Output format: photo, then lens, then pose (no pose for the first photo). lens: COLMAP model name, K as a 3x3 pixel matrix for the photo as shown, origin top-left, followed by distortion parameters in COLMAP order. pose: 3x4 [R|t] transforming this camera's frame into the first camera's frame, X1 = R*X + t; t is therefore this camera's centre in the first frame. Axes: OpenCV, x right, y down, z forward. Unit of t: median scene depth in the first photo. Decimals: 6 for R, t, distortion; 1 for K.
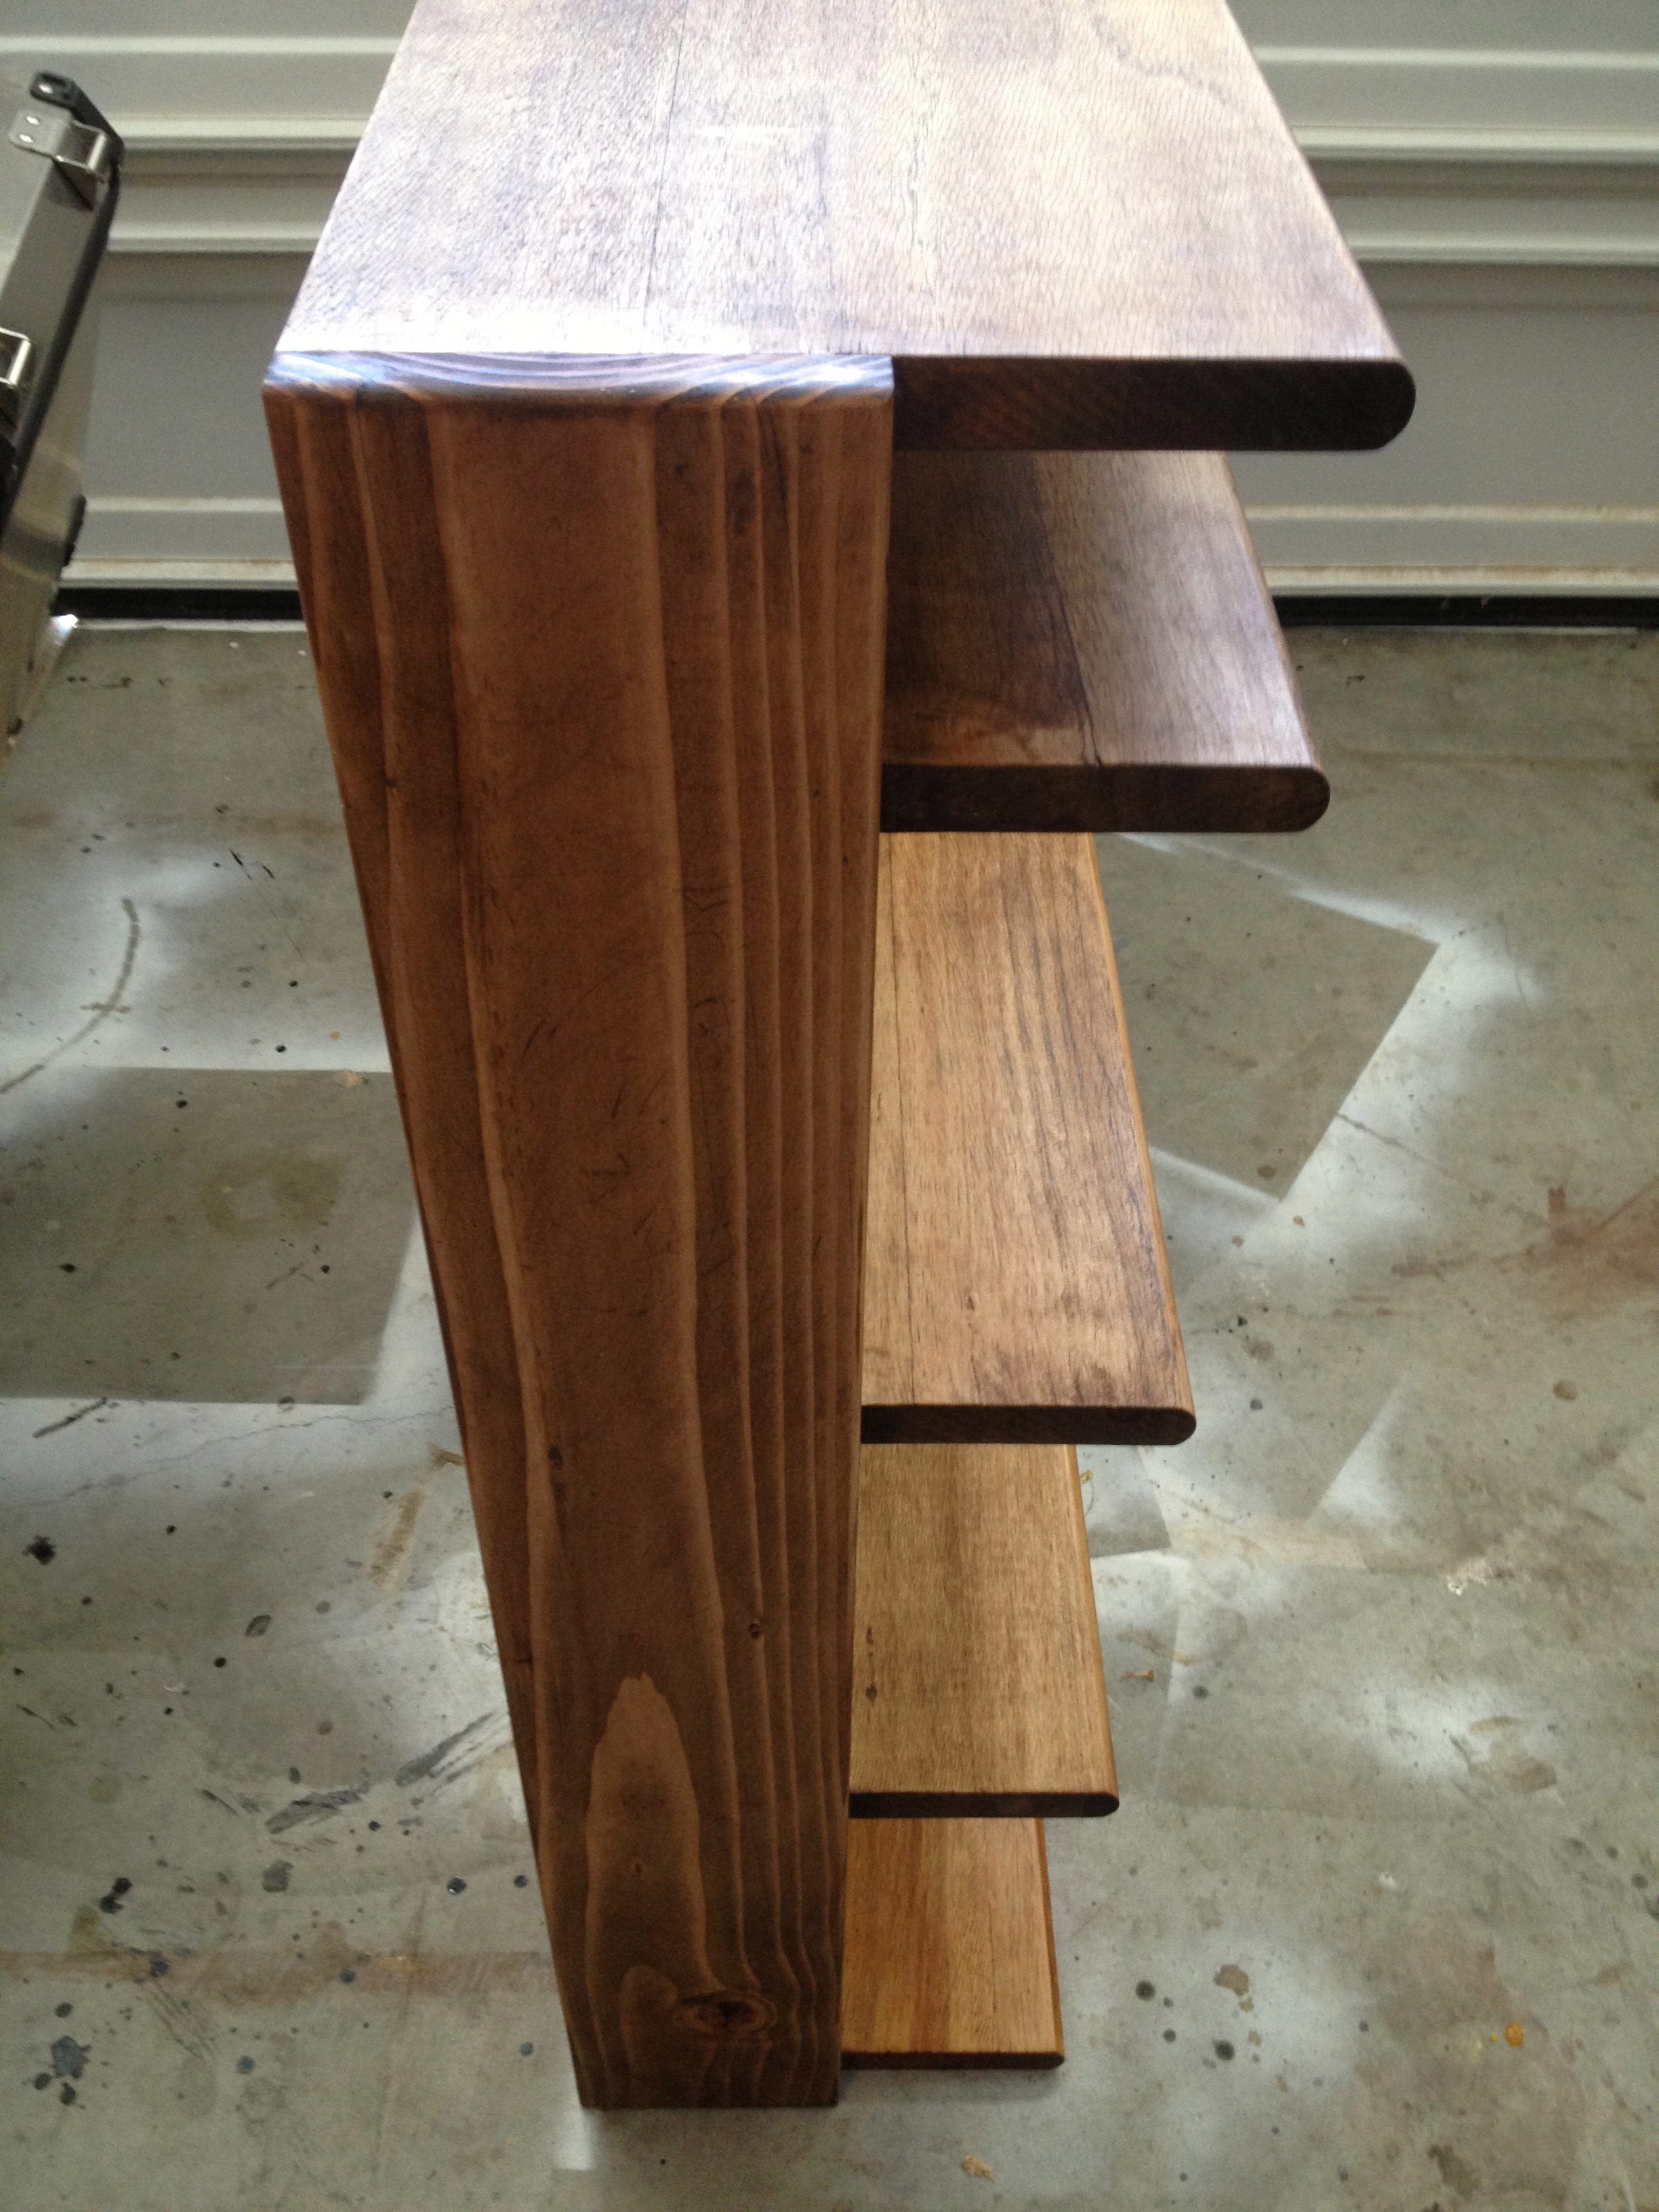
lens RADIAL K [[2062.9, 0, 839.8], [0, 2062.9, 1125.9], [0, 0, 1]] dist [0.139991, -0.319539]
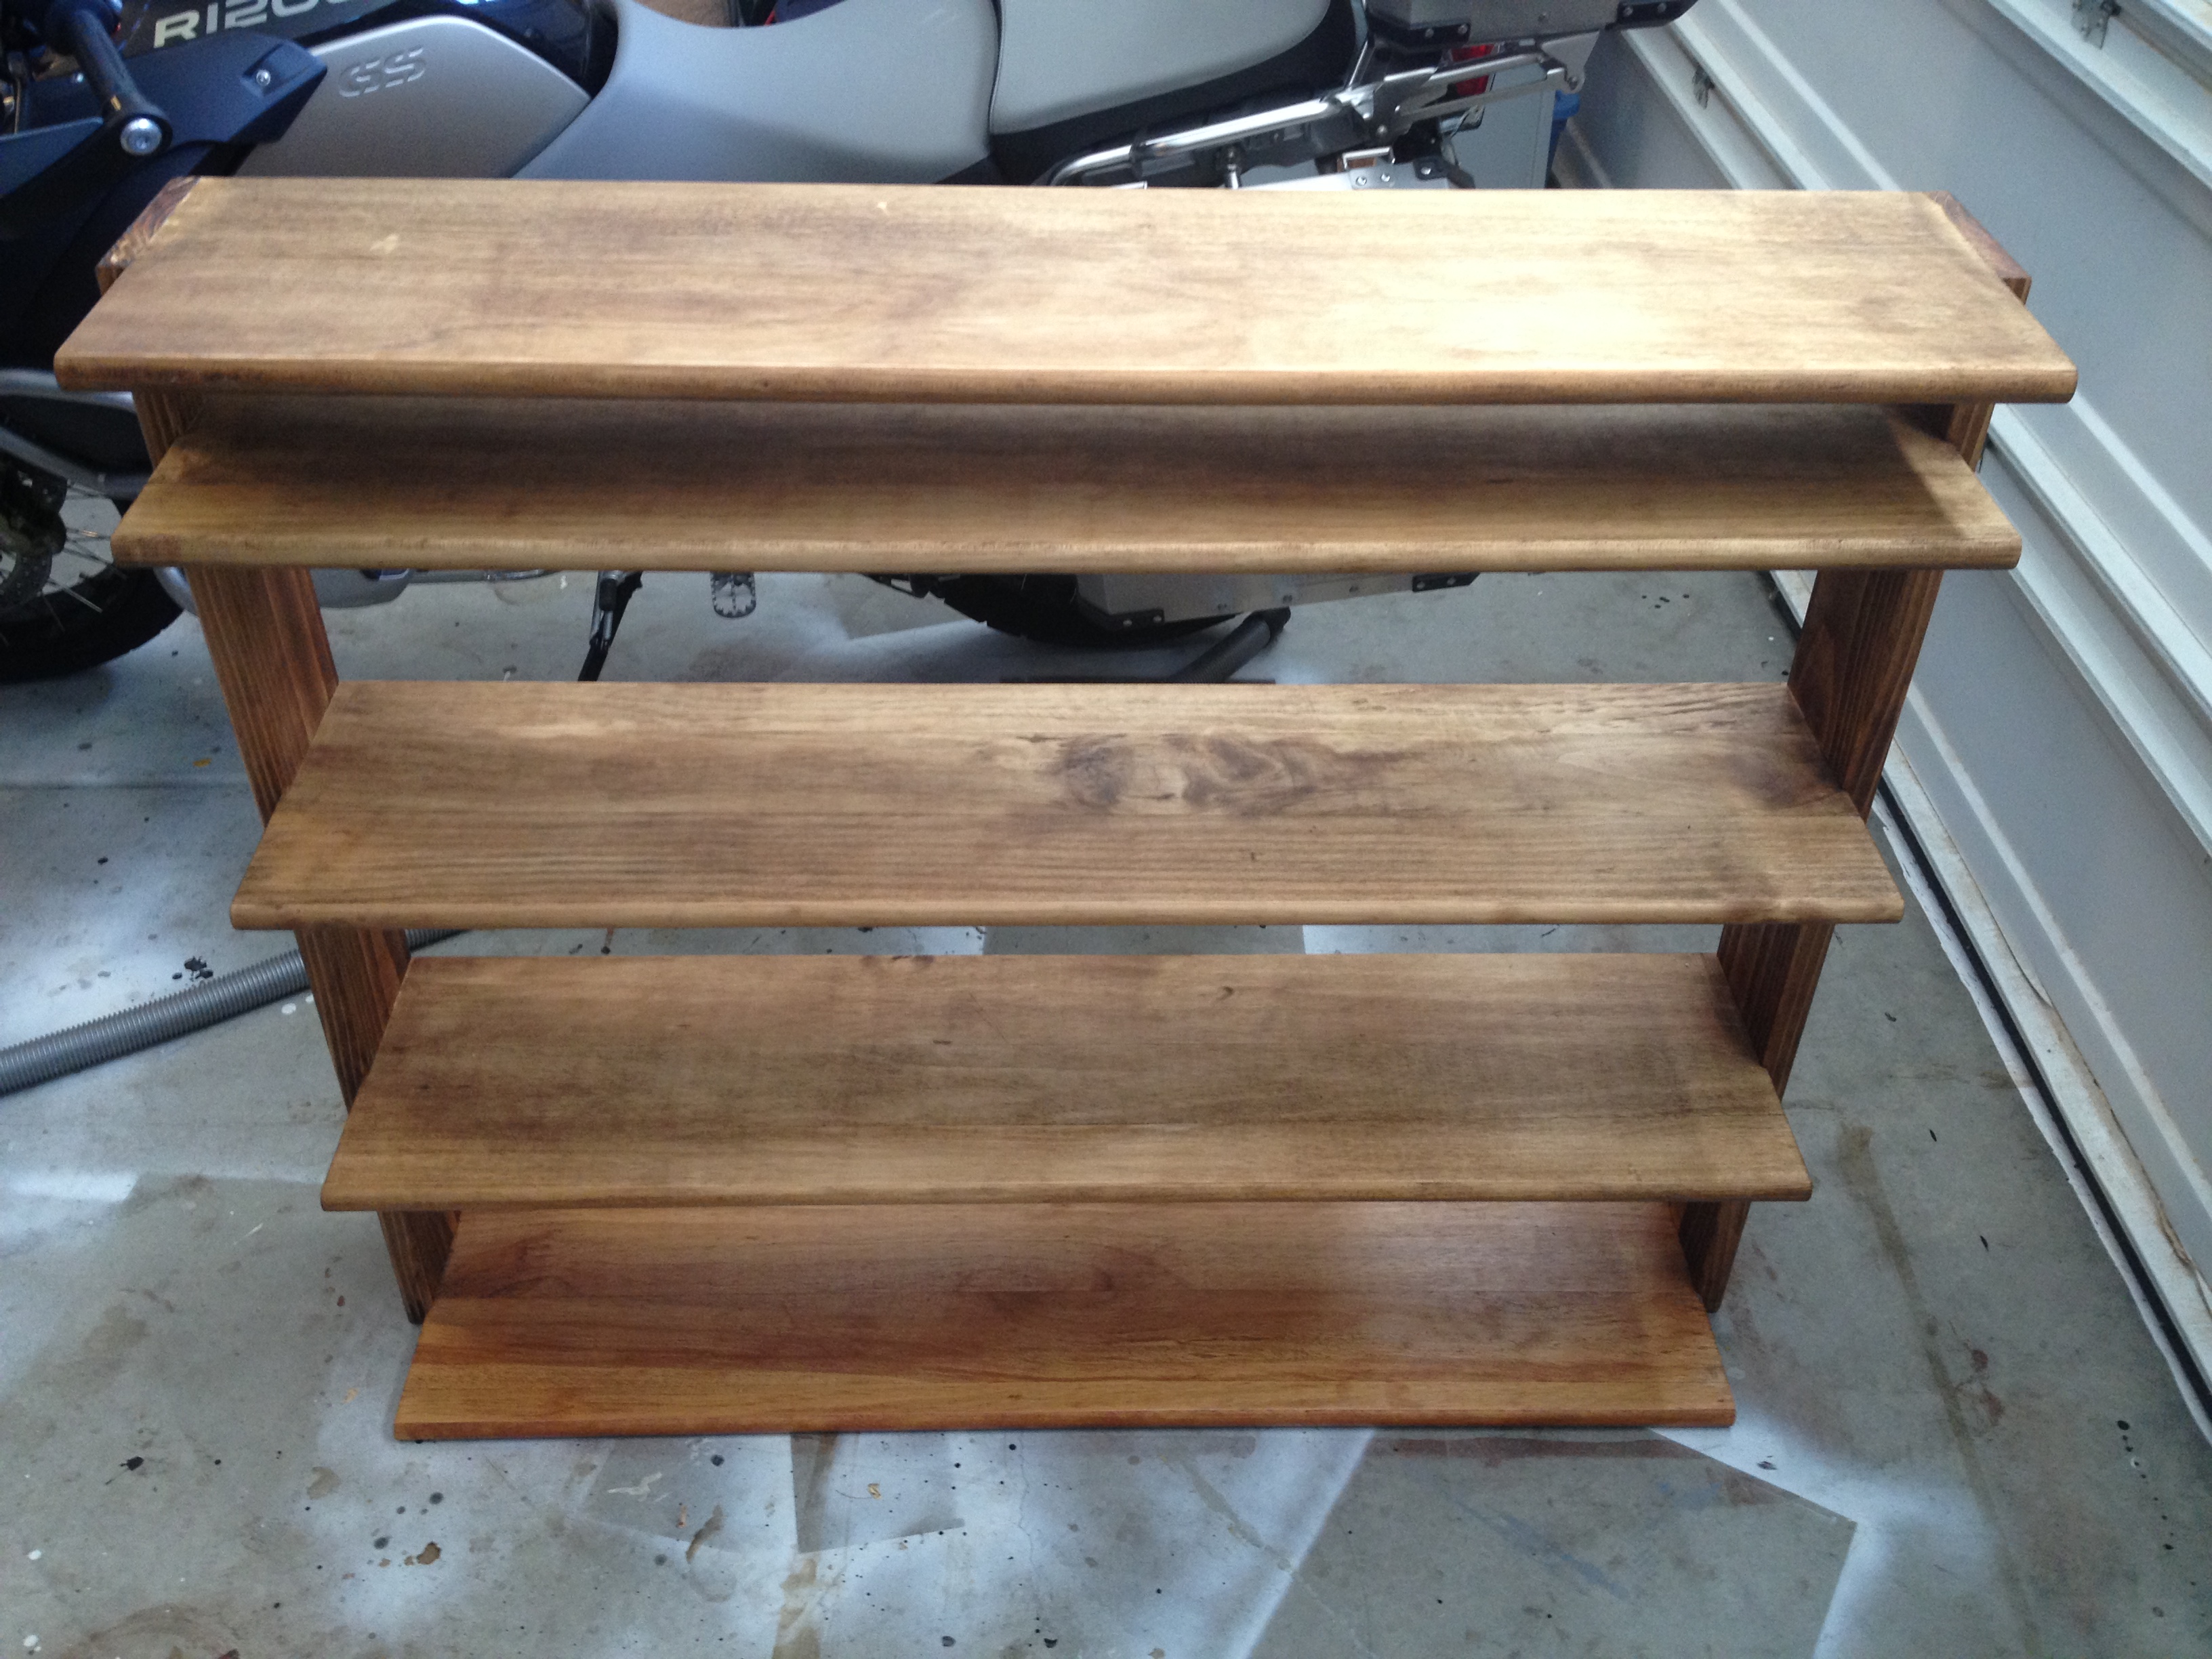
lens RADIAL K [[2062.9, 0, 1106.0], [0, 2062.9, 829.5], [0, 0, 1]] dist [0.139991, -0.319539]
pose [[0.009092, 0.608227, -0.793711, 0.996985], [-0.705910, 0.566091, 0.425714, -0.767207], [0.708244, 0.556418, 0.434500, 0.447700]]
